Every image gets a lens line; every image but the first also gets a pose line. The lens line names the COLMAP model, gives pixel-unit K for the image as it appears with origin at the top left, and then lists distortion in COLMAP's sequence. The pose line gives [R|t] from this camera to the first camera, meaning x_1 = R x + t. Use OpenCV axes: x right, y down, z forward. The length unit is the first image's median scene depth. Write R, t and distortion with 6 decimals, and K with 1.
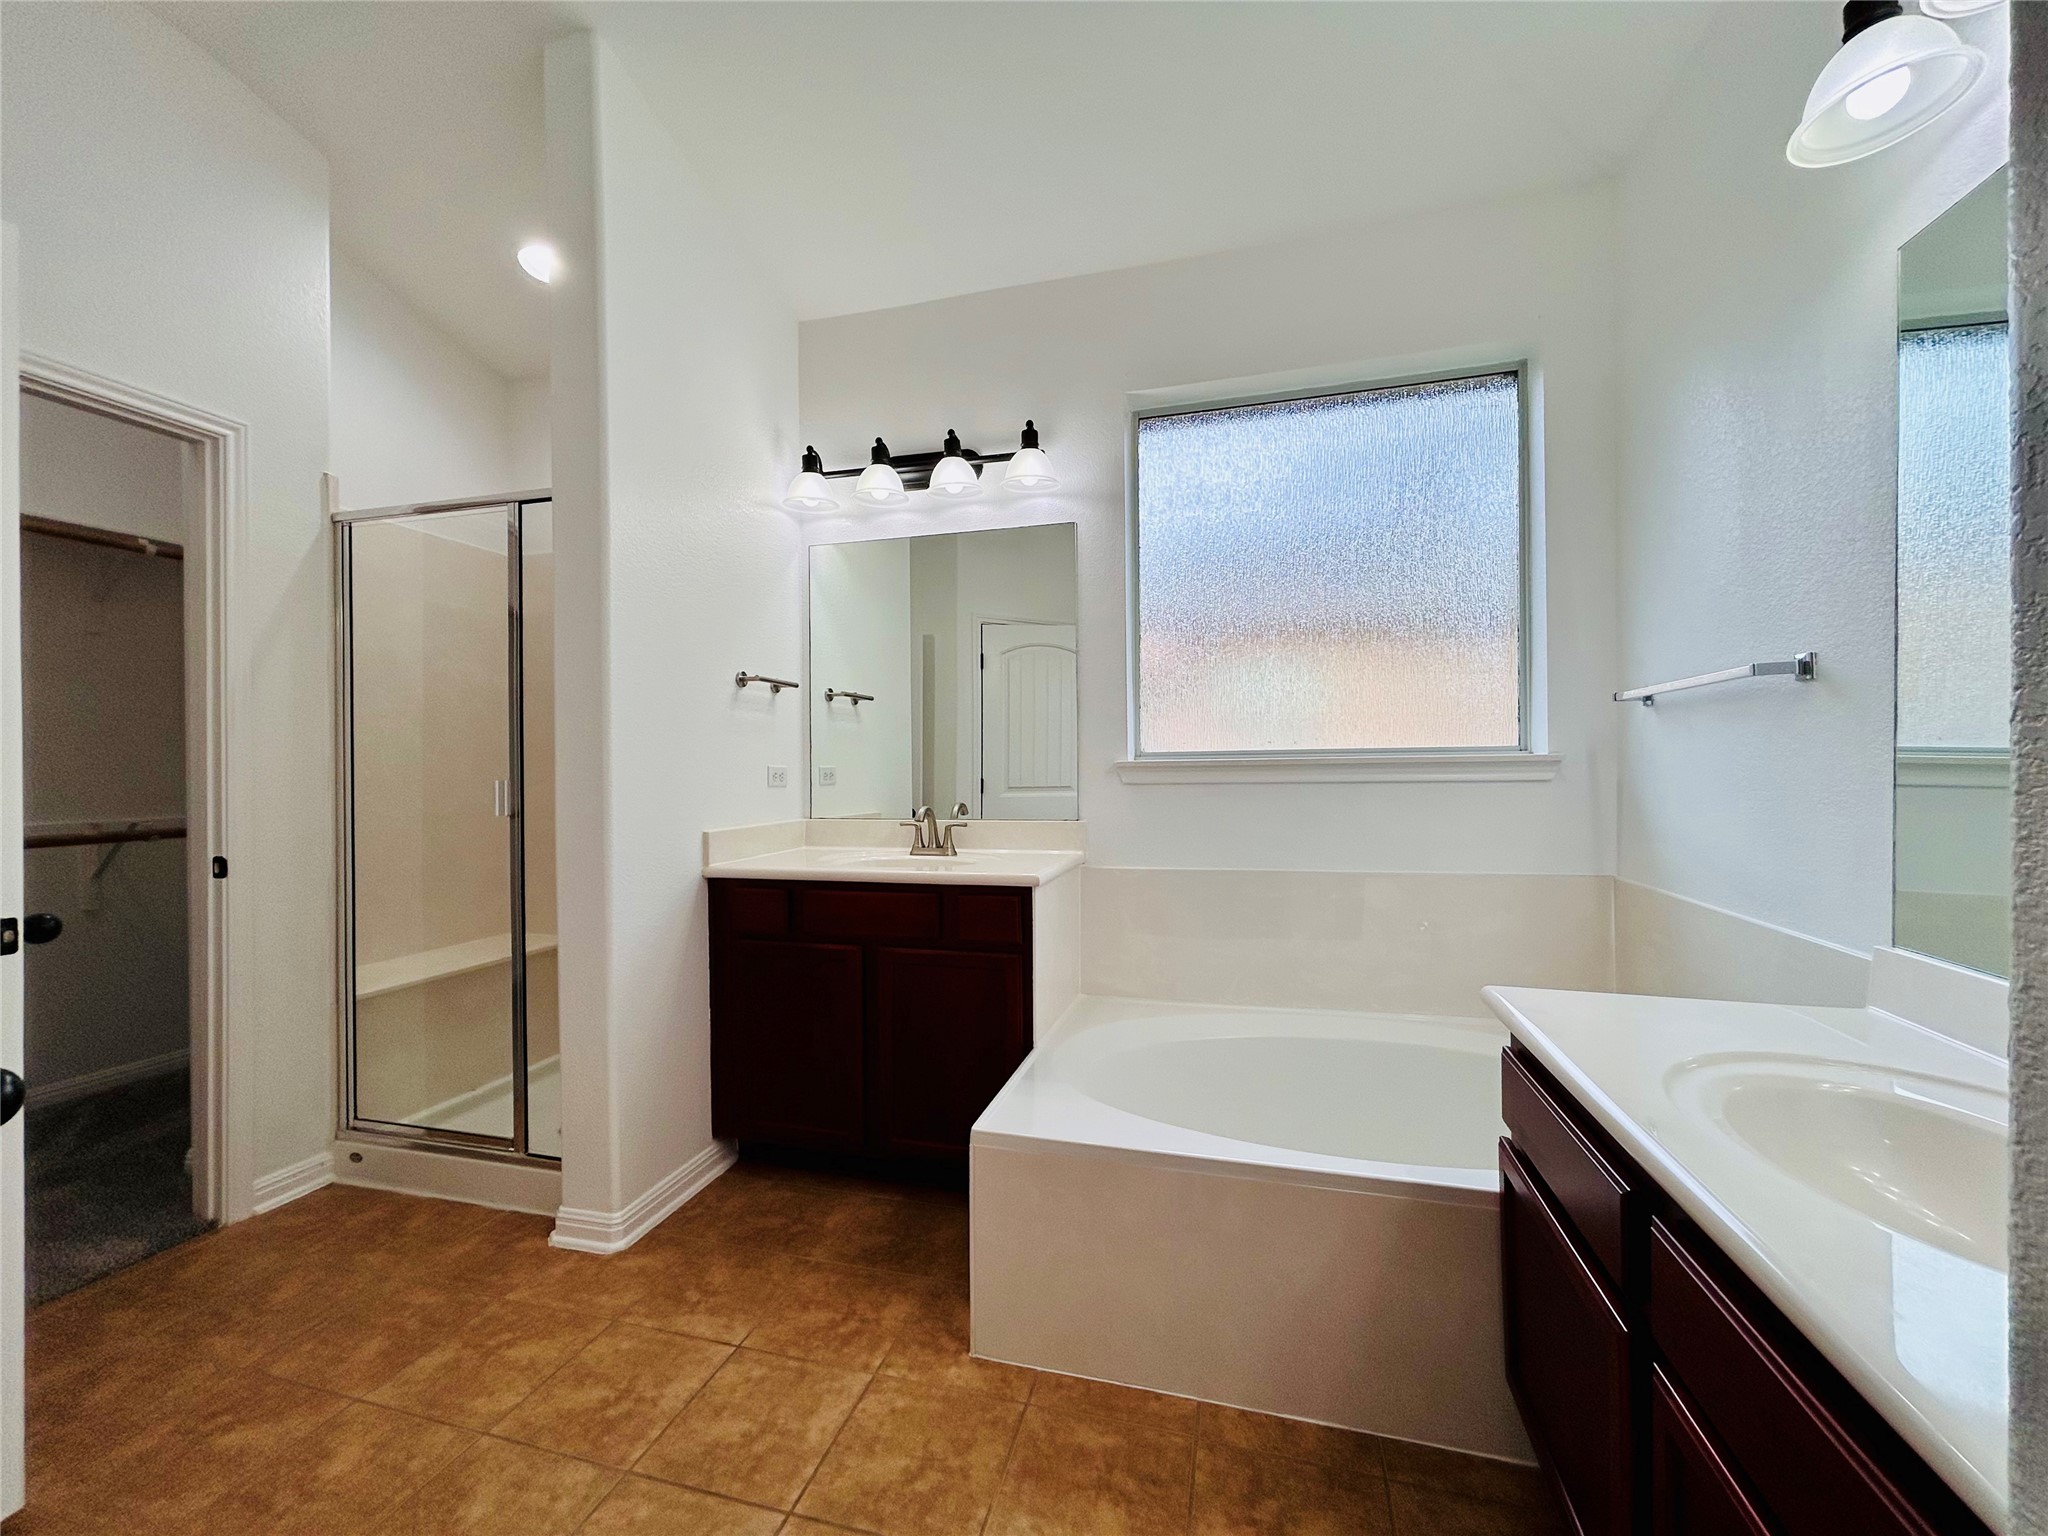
lens RADIAL K [[816.5, 0, 1025.7], [0, 816.5, 771.9], [0, 0, 1]] dist [-0.006578, 0.002952]
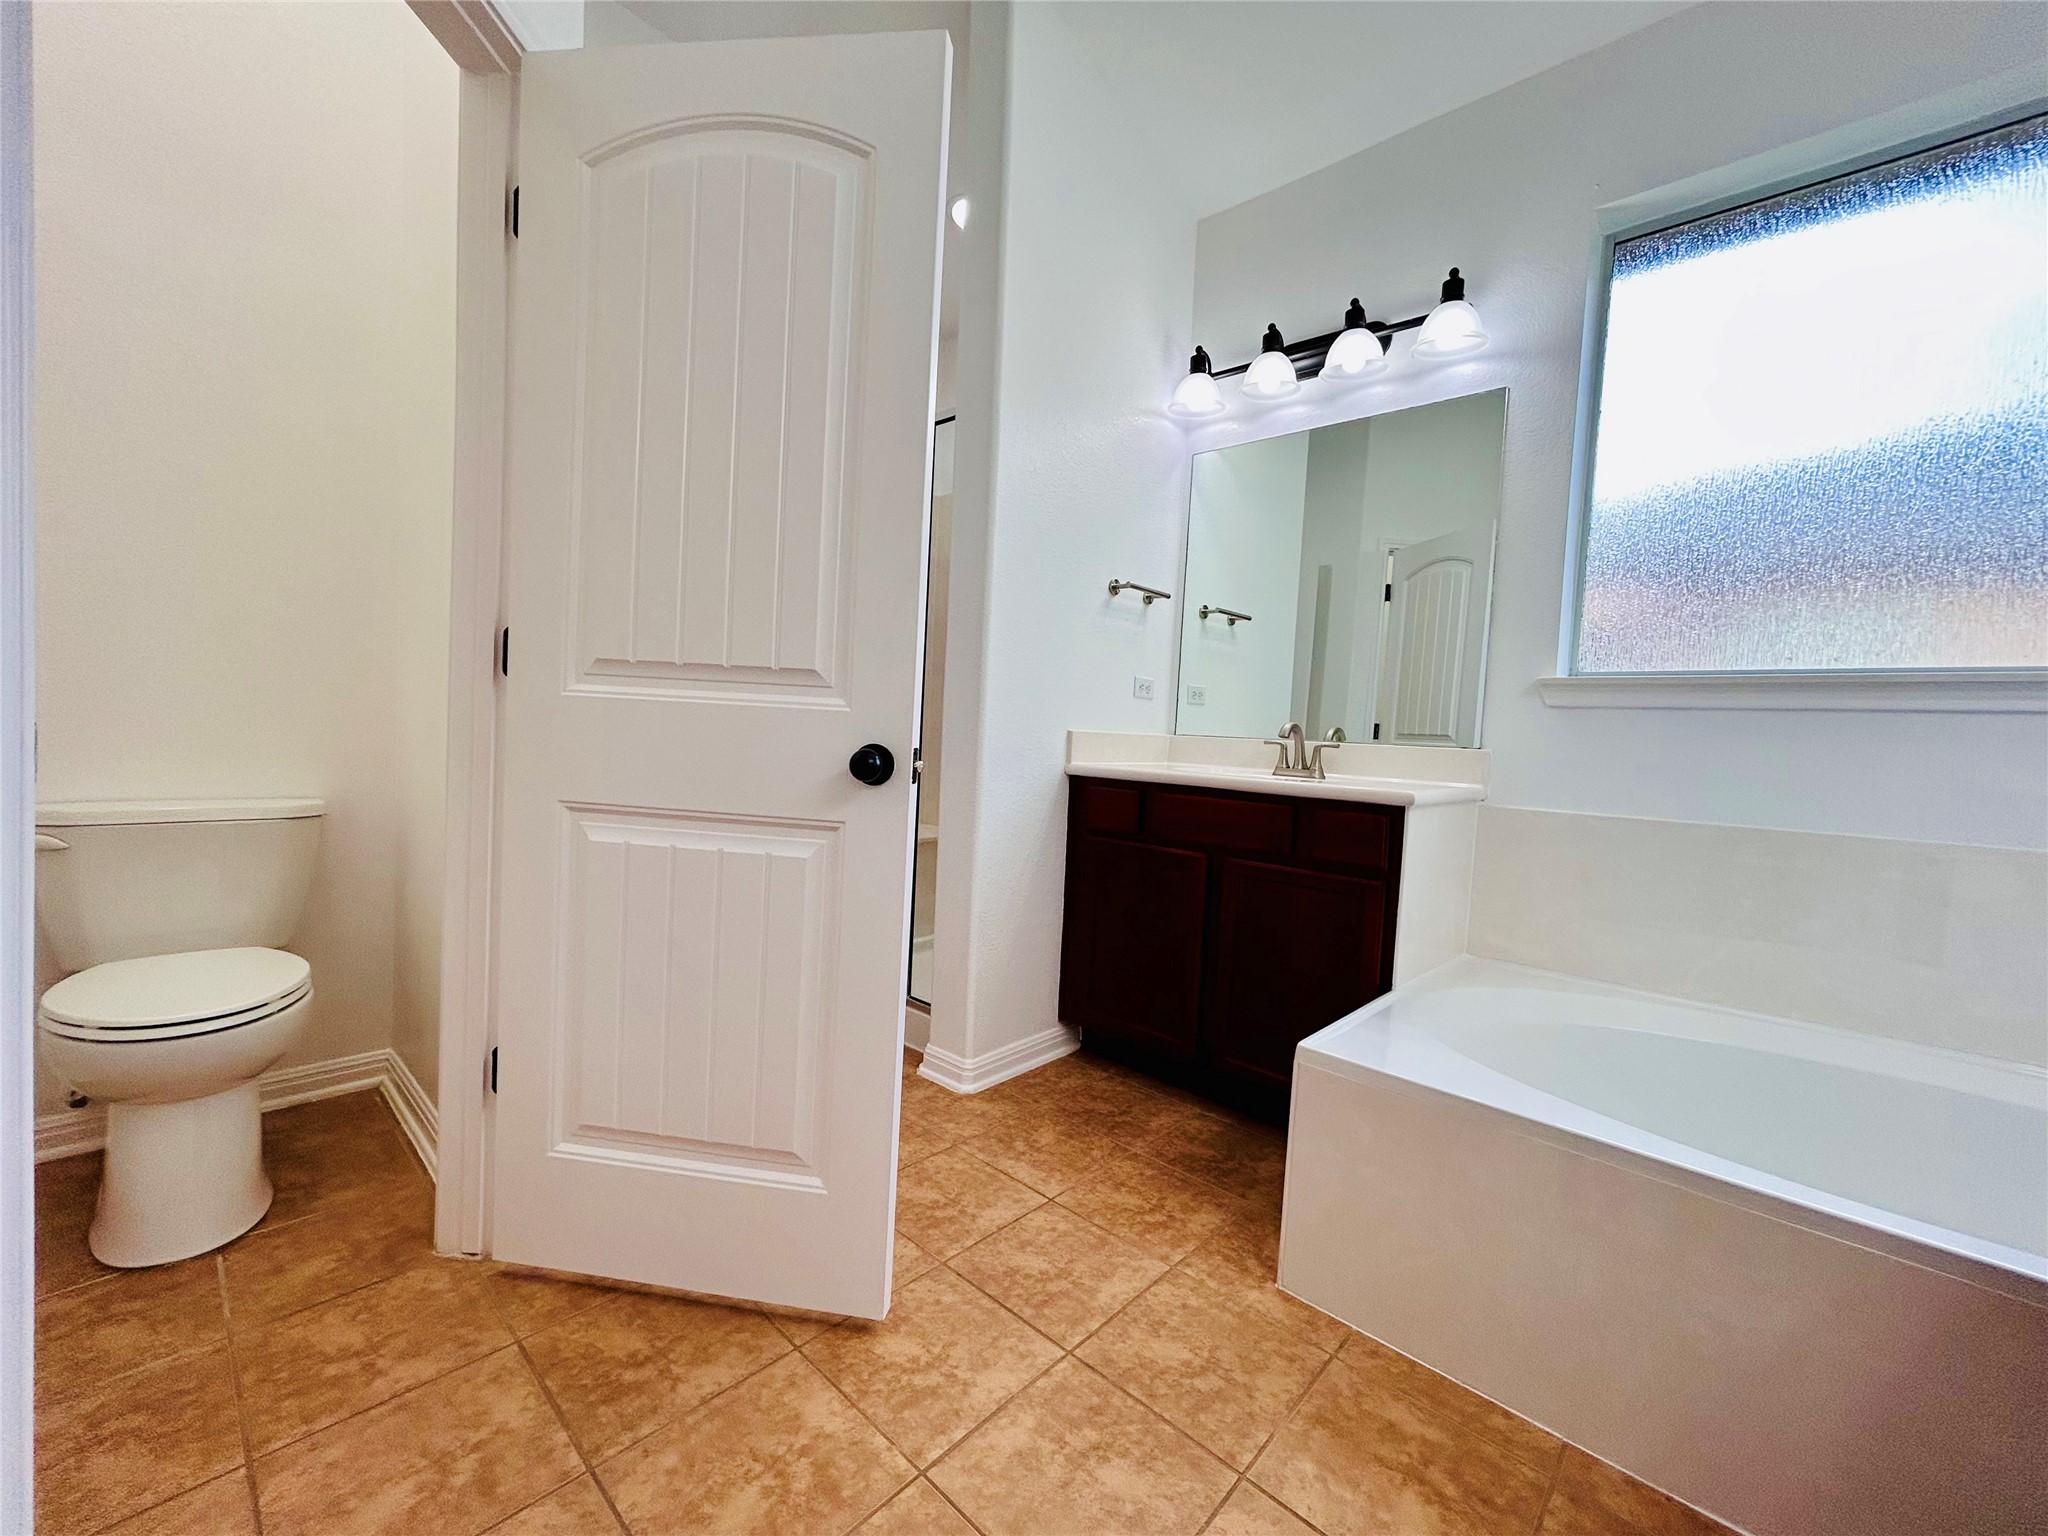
lens RADIAL K [[816.5, 0, 1025.5], [0, 816.5, 769.8], [0, 0, 1]] dist [-0.006578, 0.002952]
pose [[0.886193, 0.076942, -0.456883, 0.042555], [-0.061192, 0.996913, 0.049195, 0.084287], [0.459258, -0.015639, 0.888165, 0.050409]]
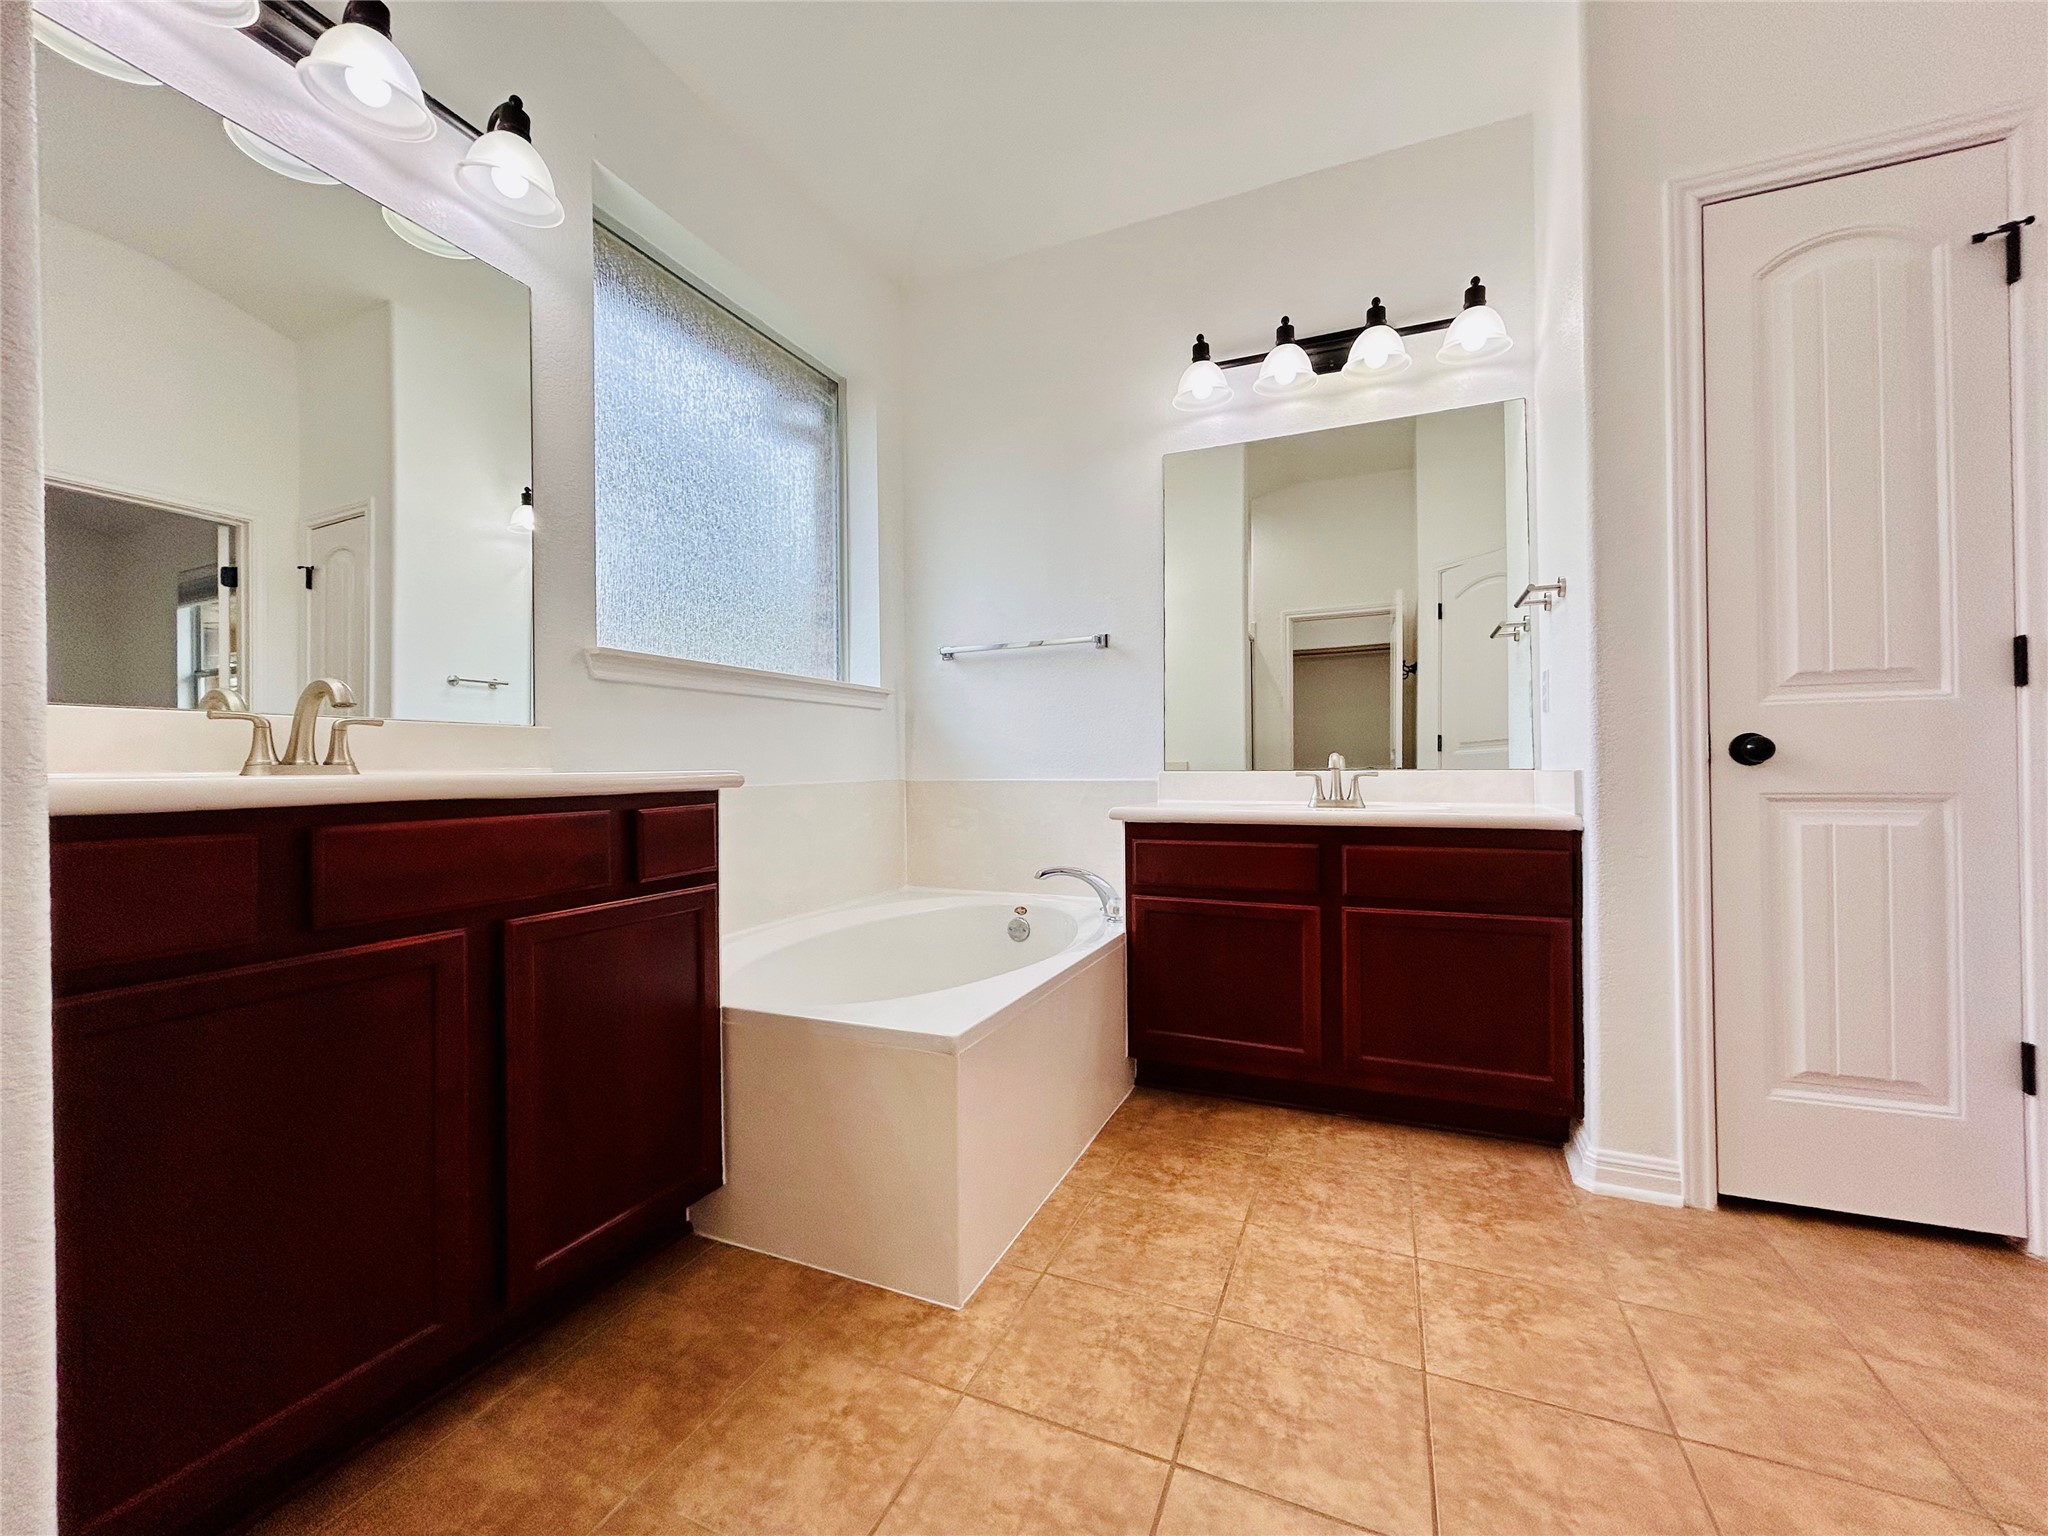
lens RADIAL K [[816.5, 0, 1028.6], [0, 816.5, 781.2], [0, 0, 1]] dist [-0.006578, 0.002952]
pose [[0.140614, -0.004968, 0.990052, -0.677821], [0.013829, 0.999900, 0.003053, 0.134586], [-0.989968, 0.013262, 0.140669, 0.619230]]
